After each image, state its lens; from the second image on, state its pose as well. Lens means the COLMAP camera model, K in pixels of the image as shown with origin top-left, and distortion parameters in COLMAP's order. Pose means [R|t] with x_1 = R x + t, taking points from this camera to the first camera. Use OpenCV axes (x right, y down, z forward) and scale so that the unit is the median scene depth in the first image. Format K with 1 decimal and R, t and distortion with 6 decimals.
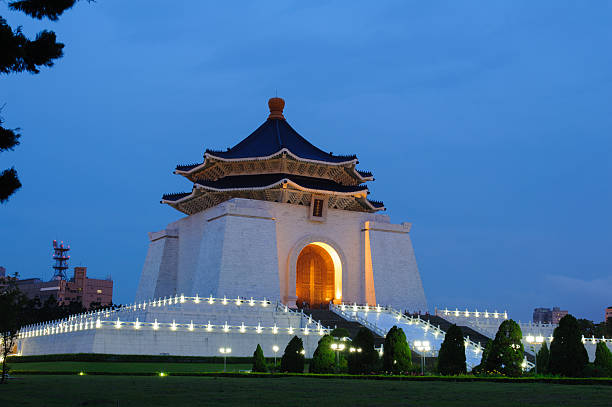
lens RADIAL K [[855.6, 0, 306.0], [0, 855.6, 203.5], [0, 0, 1]] dist [-0.016885, -0.025324]
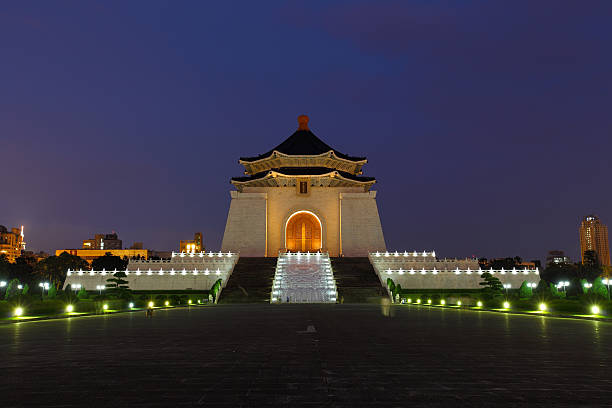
lens RADIAL K [[558.2, 0, 306.0], [0, 558.2, 204.0], [0, 0, 1]] dist [0.006329, 0.008737]
pose [[0.869466, -0.091320, -0.485479, 0.482122], [0.103822, 0.994595, -0.001148, 0.034917], [0.482960, -0.049405, 0.874248, 0.161634]]
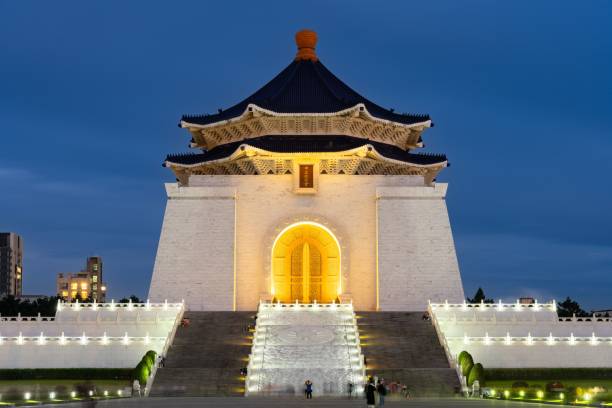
lens RADIAL K [[1191.6, 0, 295.1], [0, 1191.6, 300.4], [0, 0, 1]] dist [0.026371, 0.068383]
pose [[0.862164, -0.043819, -0.504732, 0.535680], [0.102223, 0.990808, 0.088596, 0.019474], [0.496210, -0.127979, 0.858718, 0.072564]]
